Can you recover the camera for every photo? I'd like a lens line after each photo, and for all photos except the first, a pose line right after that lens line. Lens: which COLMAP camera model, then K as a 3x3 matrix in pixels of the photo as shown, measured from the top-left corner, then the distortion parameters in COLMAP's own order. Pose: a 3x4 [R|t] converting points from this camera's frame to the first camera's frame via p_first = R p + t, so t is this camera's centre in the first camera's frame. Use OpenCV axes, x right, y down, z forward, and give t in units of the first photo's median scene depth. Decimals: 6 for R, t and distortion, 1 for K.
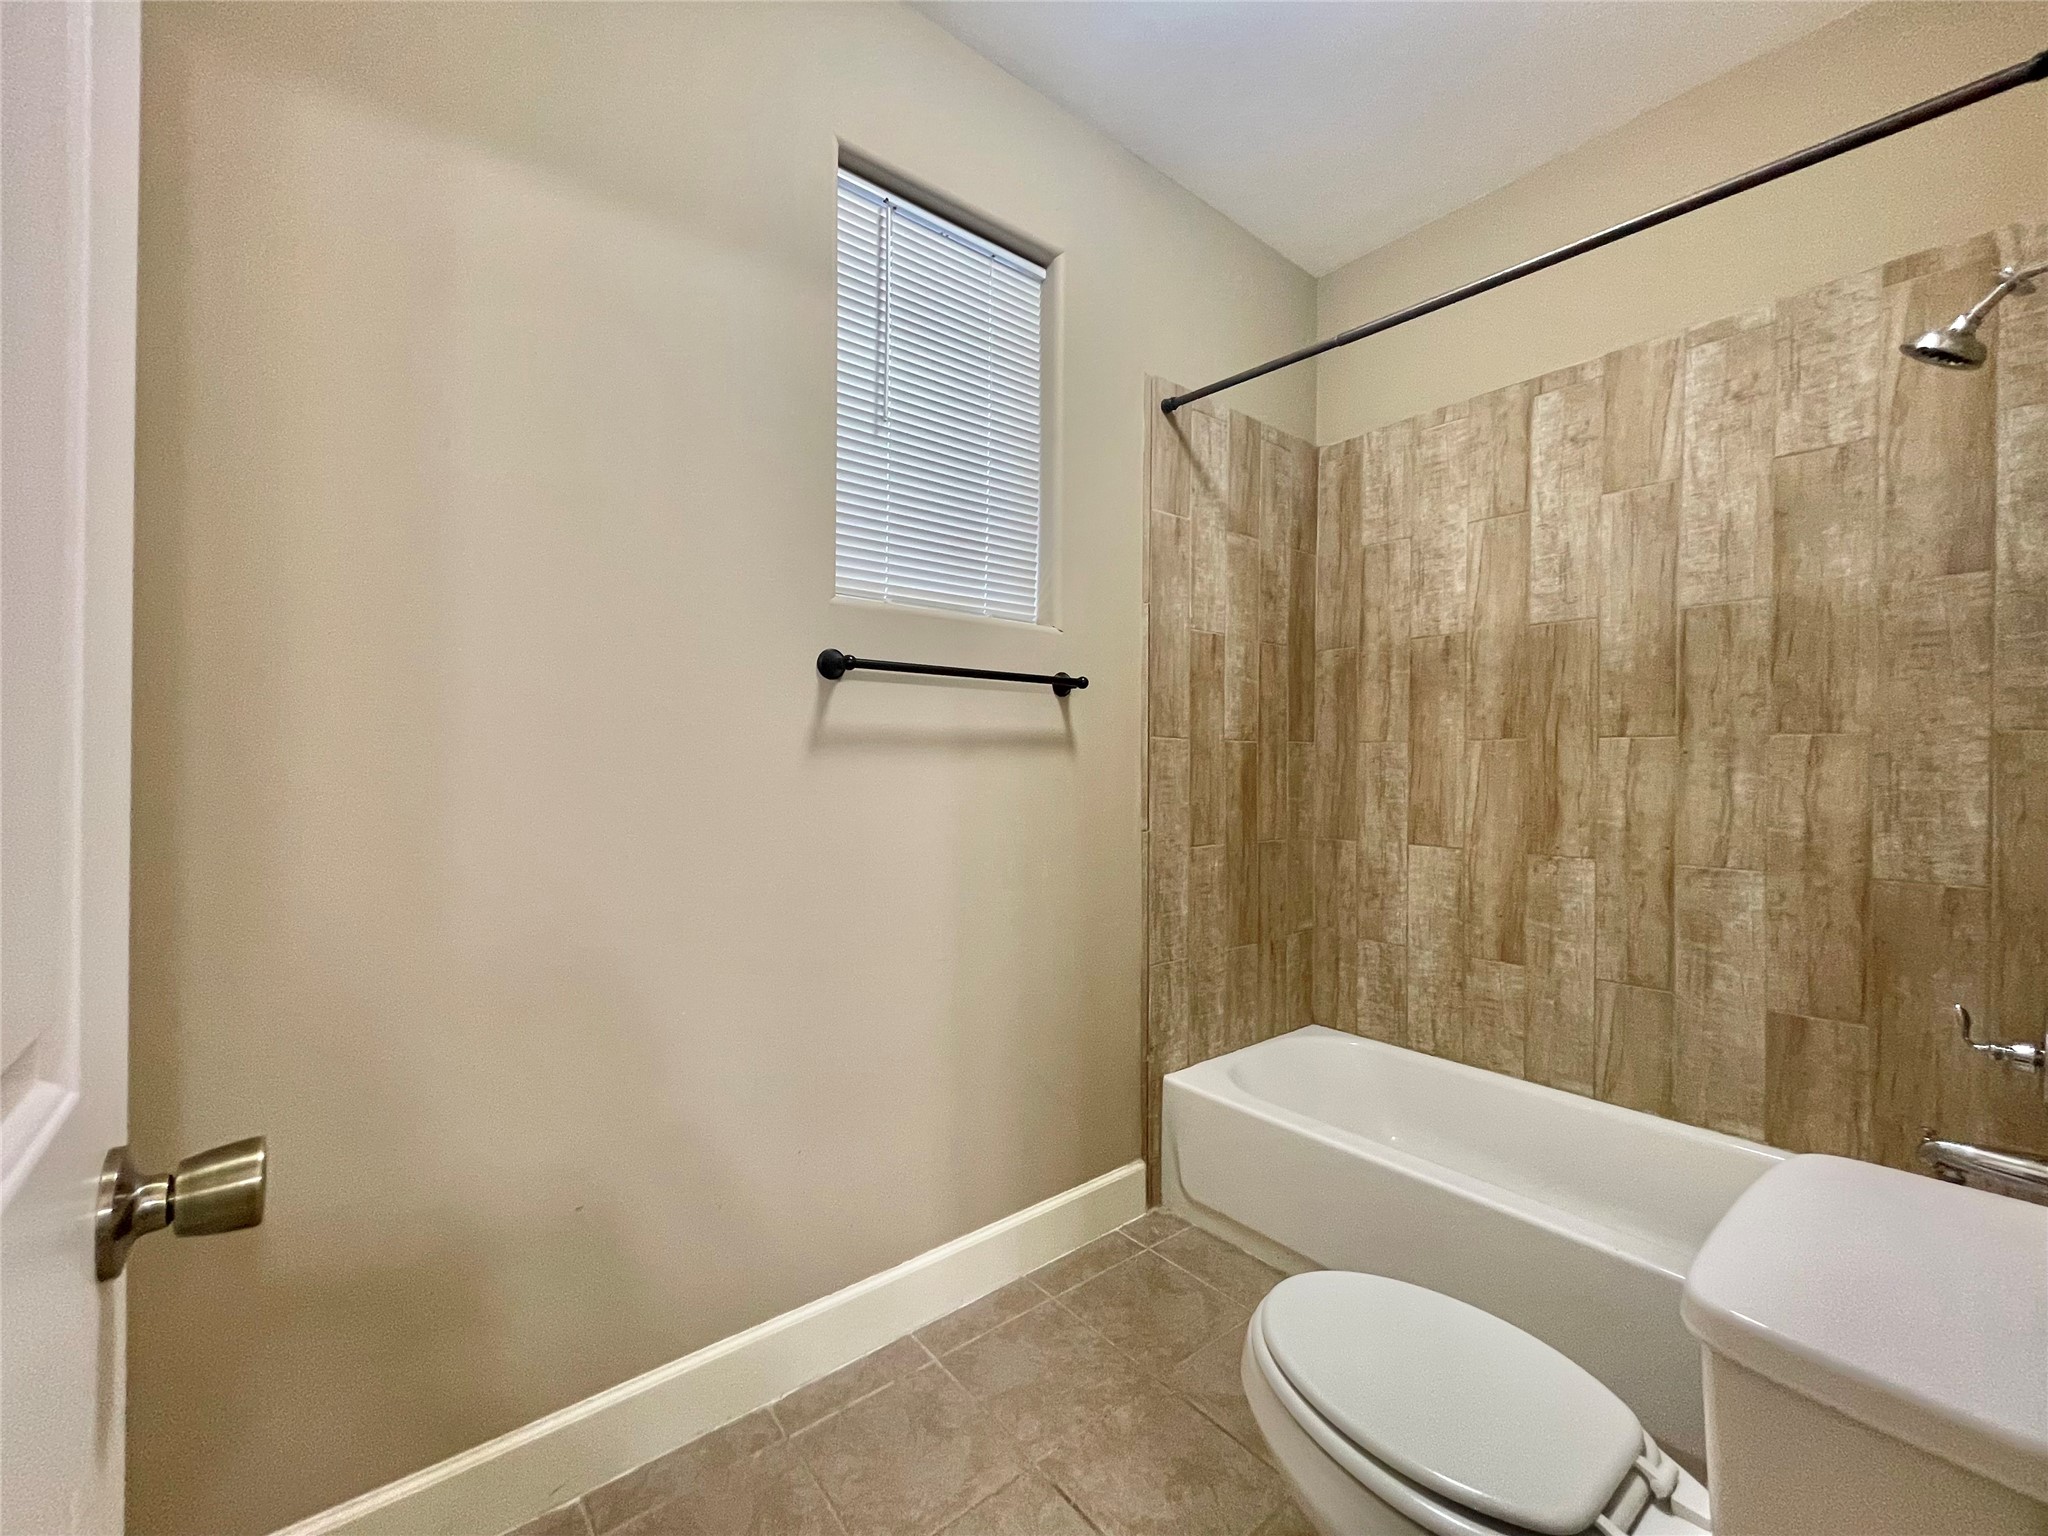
lens RADIAL K [[824.2, 0, 1011.2], [0, 824.2, 761.1], [0, 0, 1]] dist [-0.000965, 0.000184]
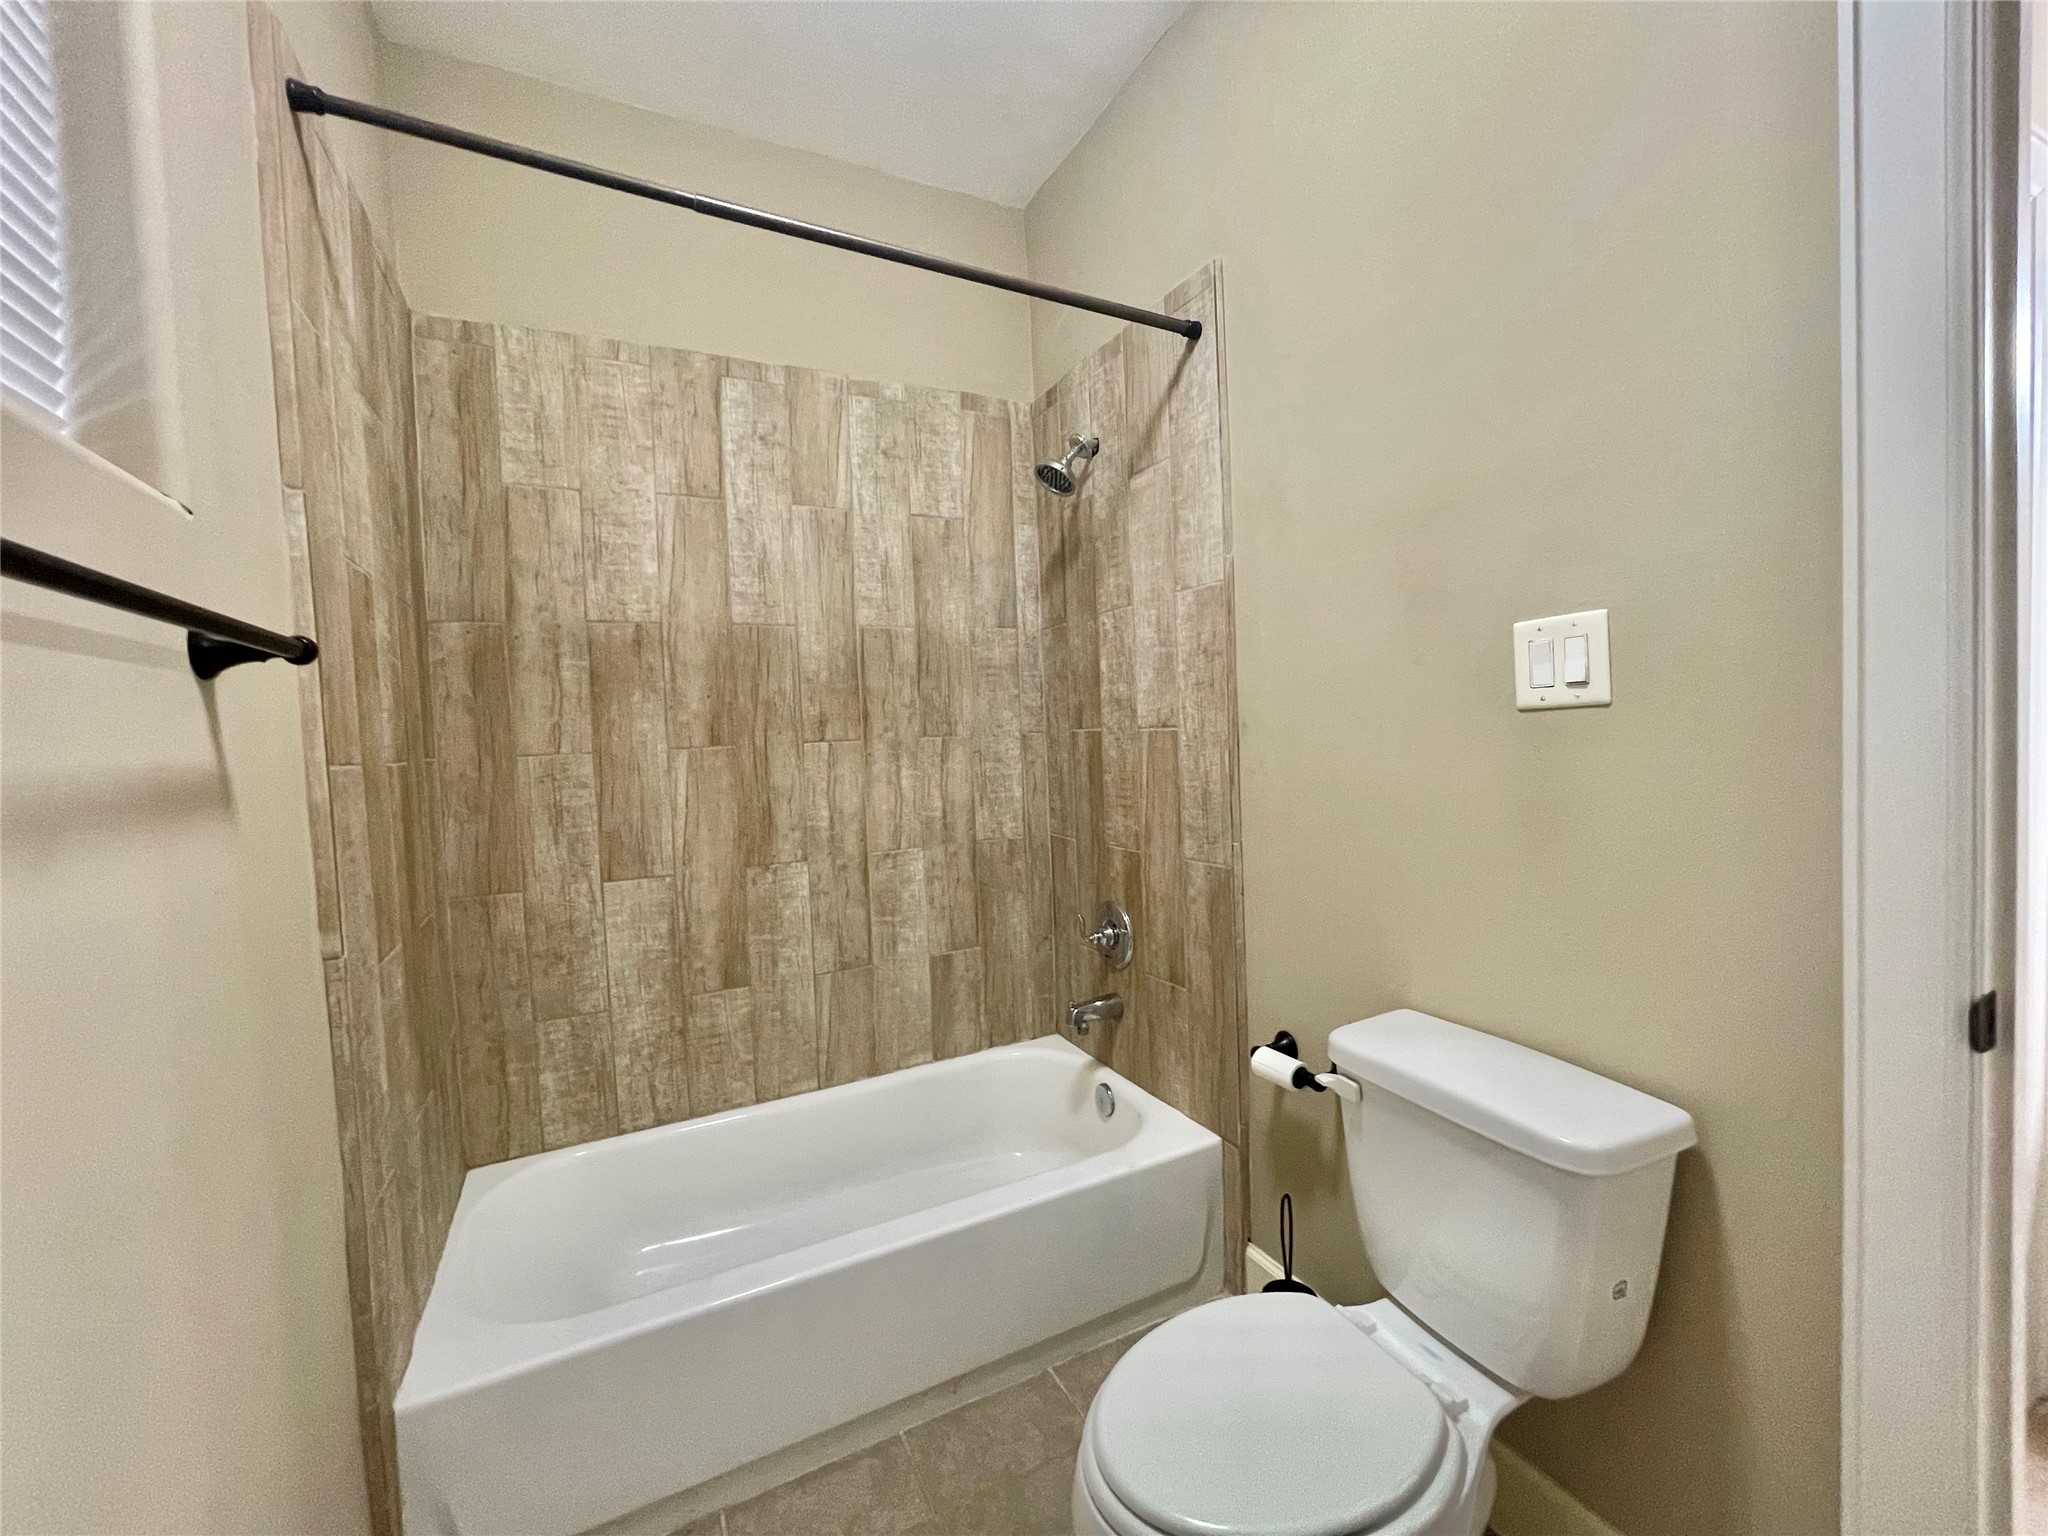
lens RADIAL K [[824.2, 0, 1017.8], [0, 824.2, 766.3], [0, 0, 1]] dist [-0.000965, 0.000184]
pose [[0.217295, -0.056272, 0.974483, -0.220913], [0.040885, 0.997985, 0.048512, -0.036689], [-0.975249, 0.029300, 0.219158, 0.486818]]
